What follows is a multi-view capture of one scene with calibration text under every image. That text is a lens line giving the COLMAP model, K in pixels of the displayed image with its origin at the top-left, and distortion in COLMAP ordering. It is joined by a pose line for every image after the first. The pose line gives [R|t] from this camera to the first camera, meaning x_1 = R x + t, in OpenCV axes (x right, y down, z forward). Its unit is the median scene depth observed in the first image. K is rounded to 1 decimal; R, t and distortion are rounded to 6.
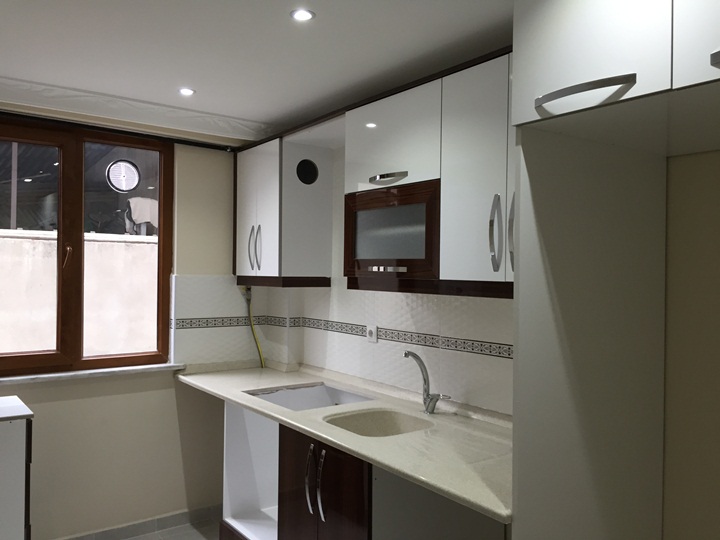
lens RADIAL K [[619.5, 0, 357.9], [0, 619.5, 270.4], [0, 0, 1]] dist [0.068048, -0.096312]
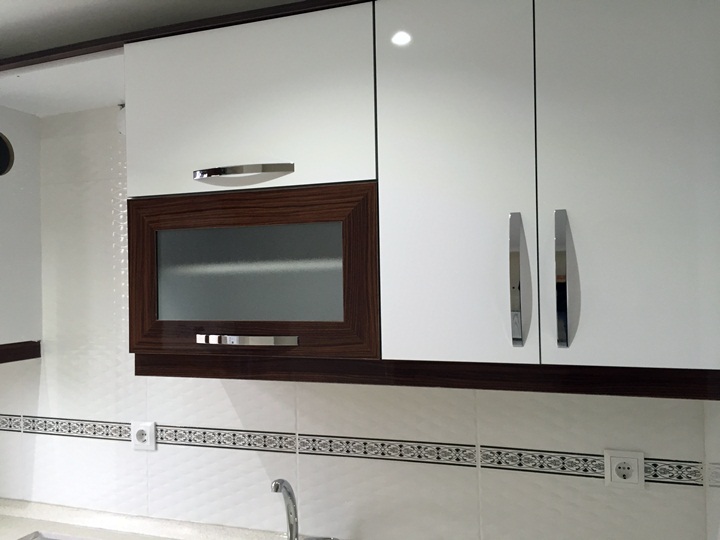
lens RADIAL K [[619.5, 0, 359.9], [0, 619.5, 268.0], [0, 0, 1]] dist [0.068048, -0.096312]
pose [[0.819110, -0.022548, 0.573193, -0.168458], [0.033034, 0.999423, -0.007892, -0.052627], [-0.572684, 0.025399, 0.819382, 0.453010]]
